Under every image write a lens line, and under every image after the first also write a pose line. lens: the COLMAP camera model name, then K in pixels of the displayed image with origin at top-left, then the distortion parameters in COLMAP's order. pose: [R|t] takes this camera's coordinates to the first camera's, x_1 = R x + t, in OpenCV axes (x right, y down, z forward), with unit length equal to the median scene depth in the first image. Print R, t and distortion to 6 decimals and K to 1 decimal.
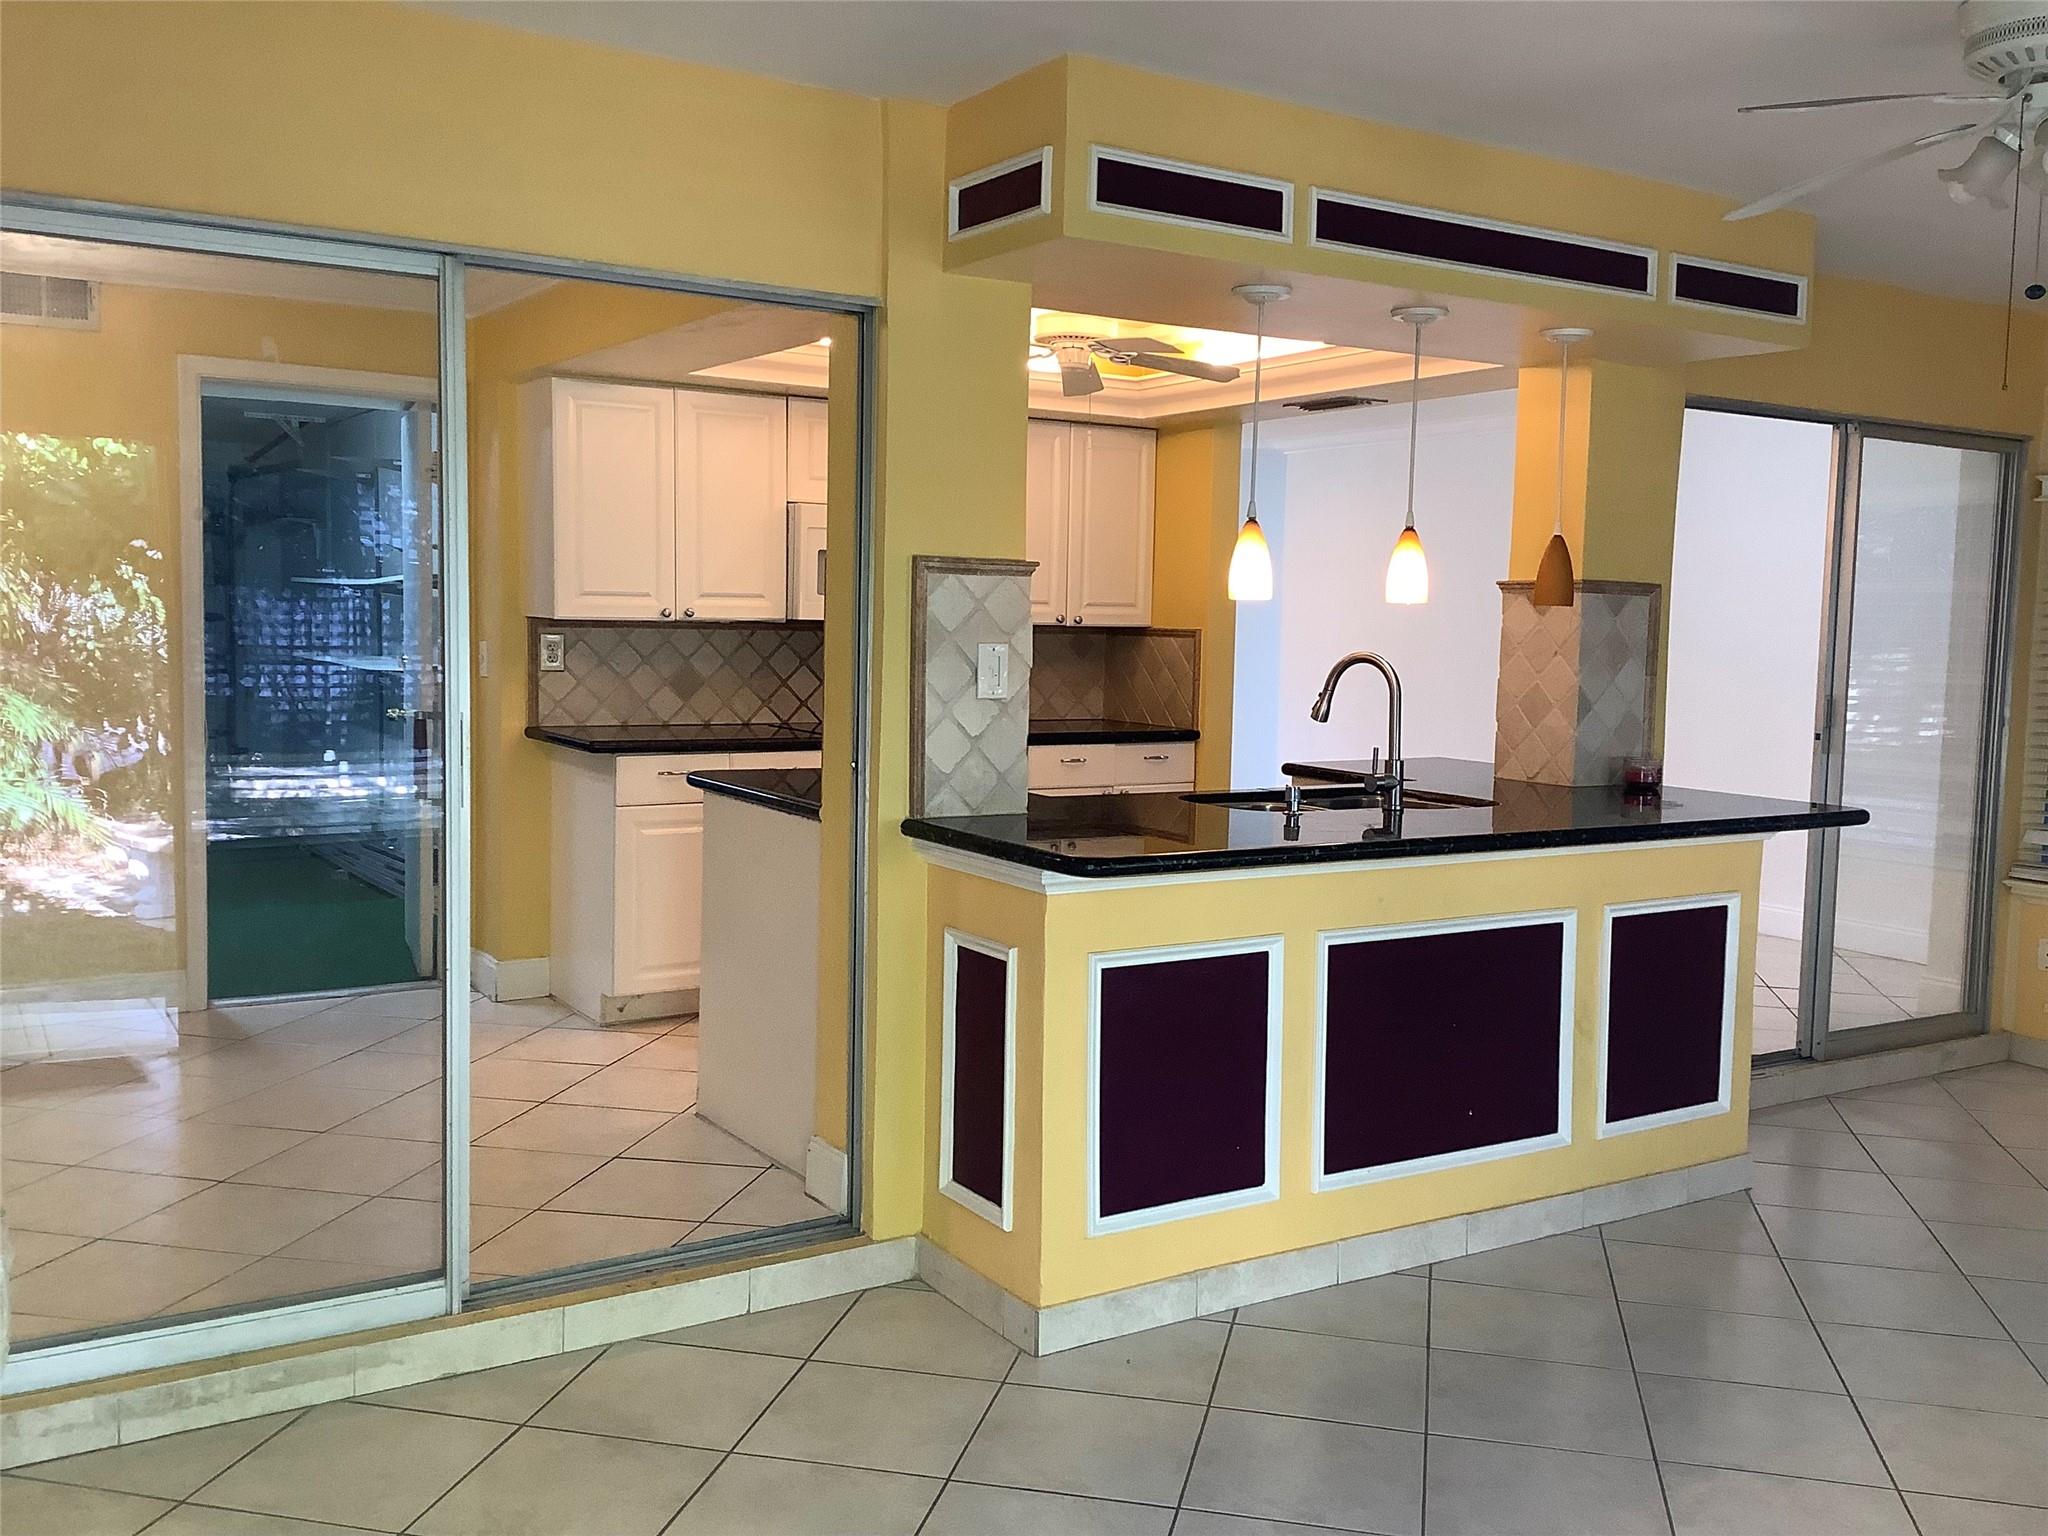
lens RADIAL K [[1835.6, 0, 1031.5], [0, 1835.6, 760.8], [0, 0, 1]] dist [0.116713, -0.208969]
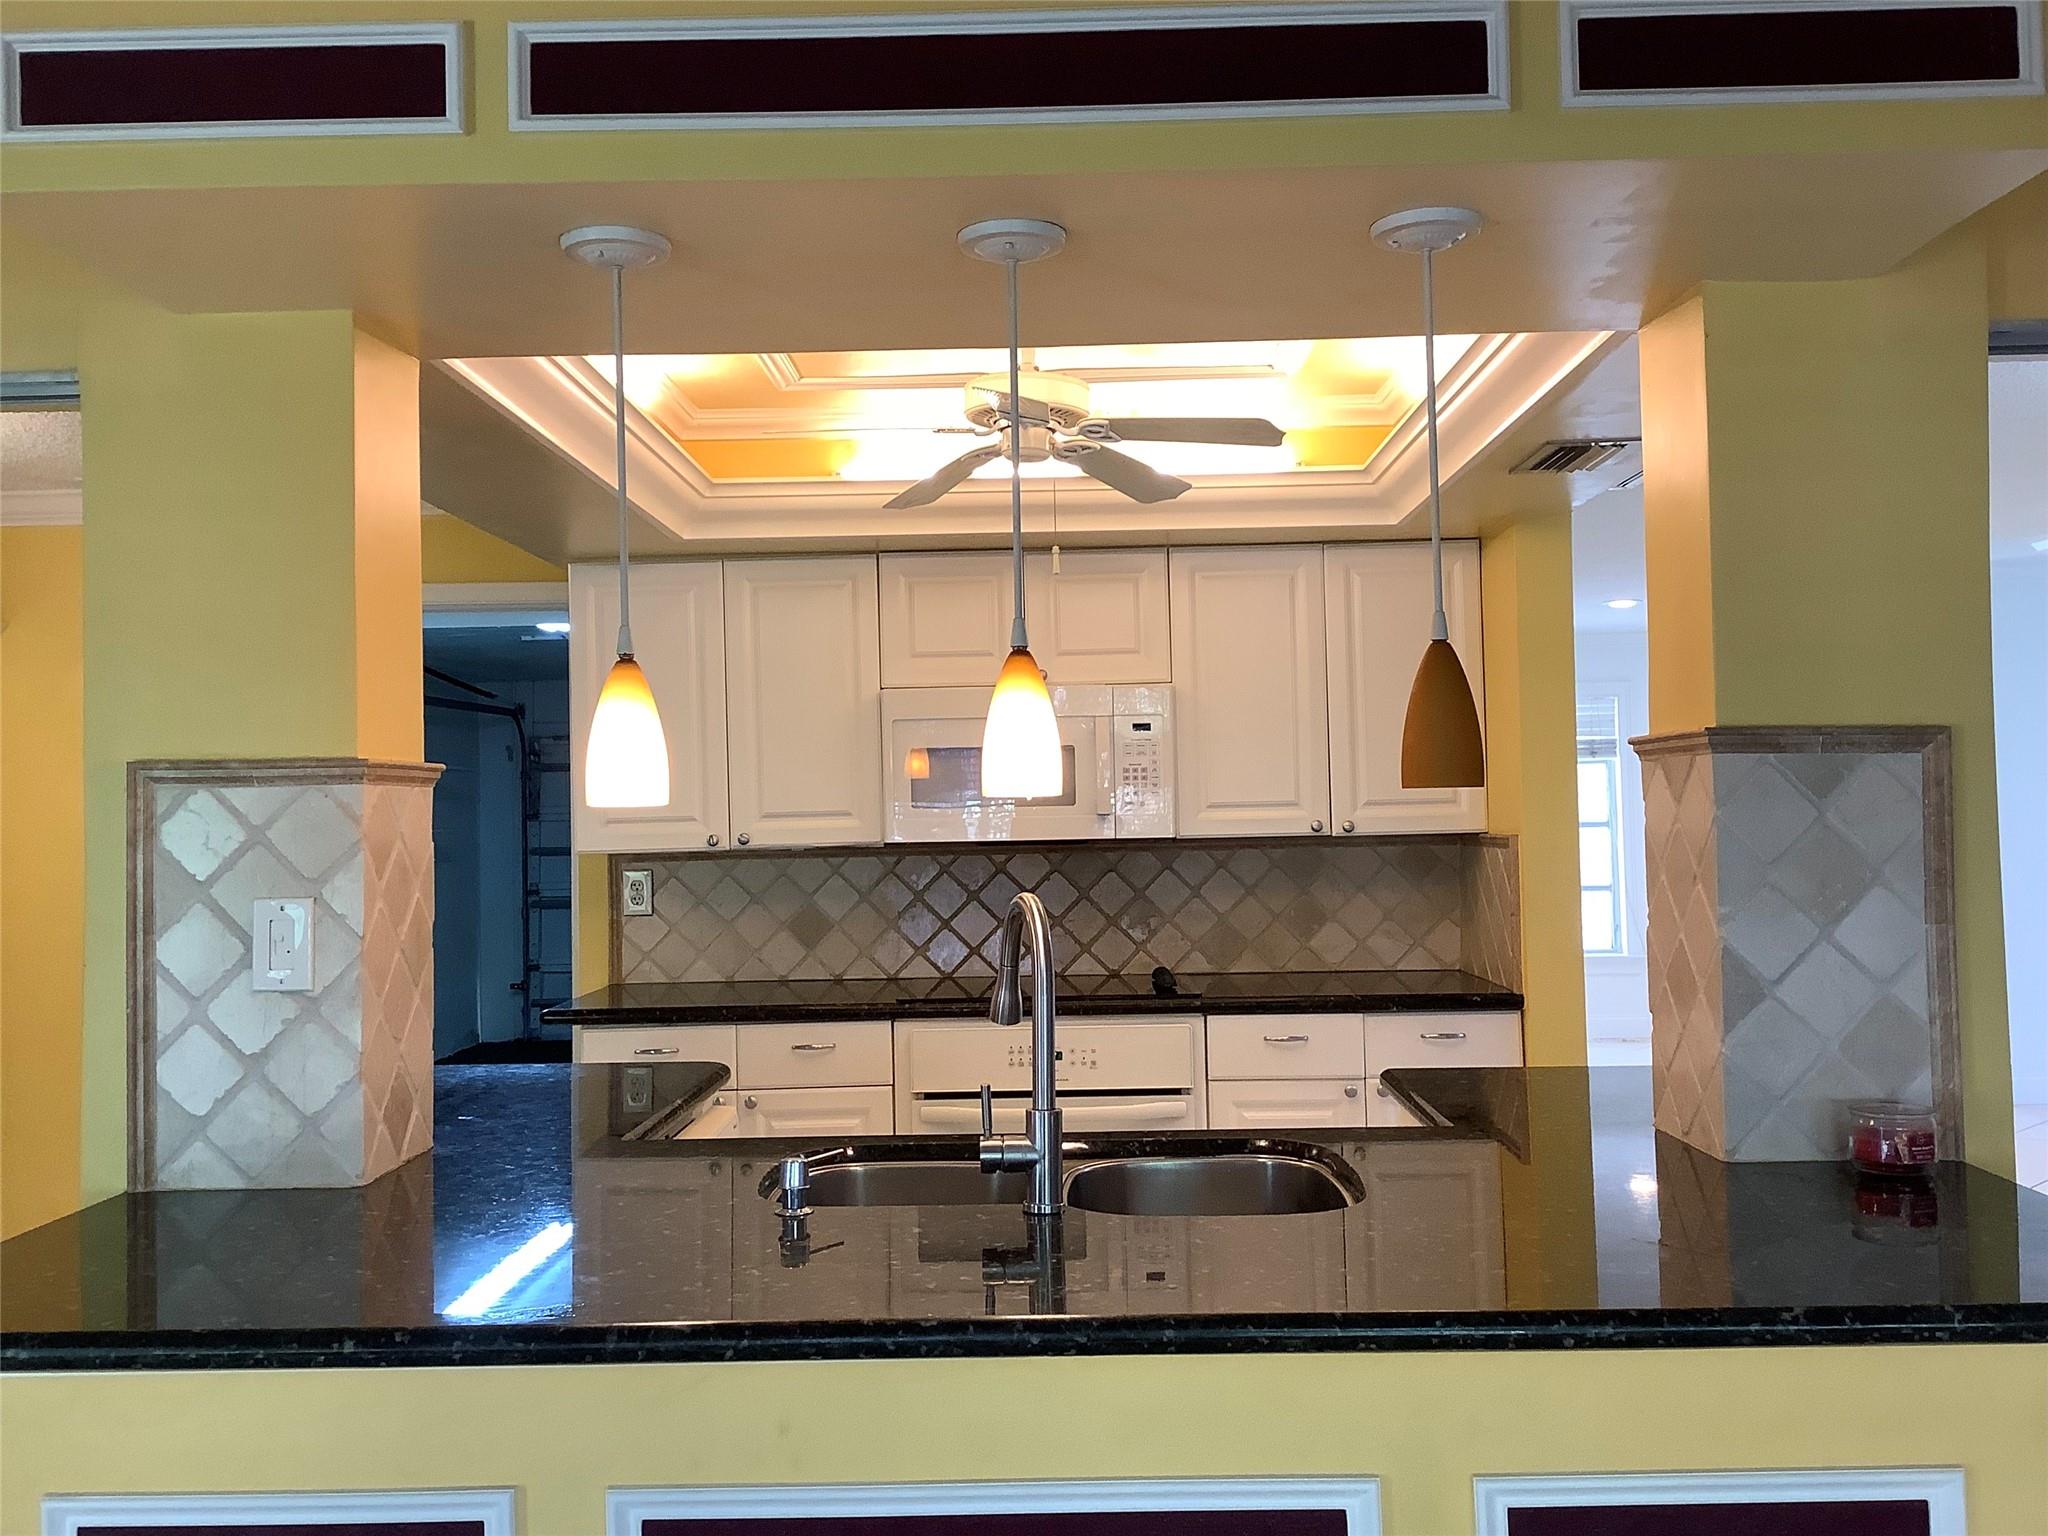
lens RADIAL K [[1835.6, 0, 1031.5], [0, 1835.6, 760.8], [0, 0, 1]] dist [0.116713, -0.208969]
pose [[0.835041, -0.054665, -0.547465, 0.406212], [-0.006291, 0.994038, -0.108851, -0.034562], [0.550151, 0.094339, 0.829719, 0.491889]]
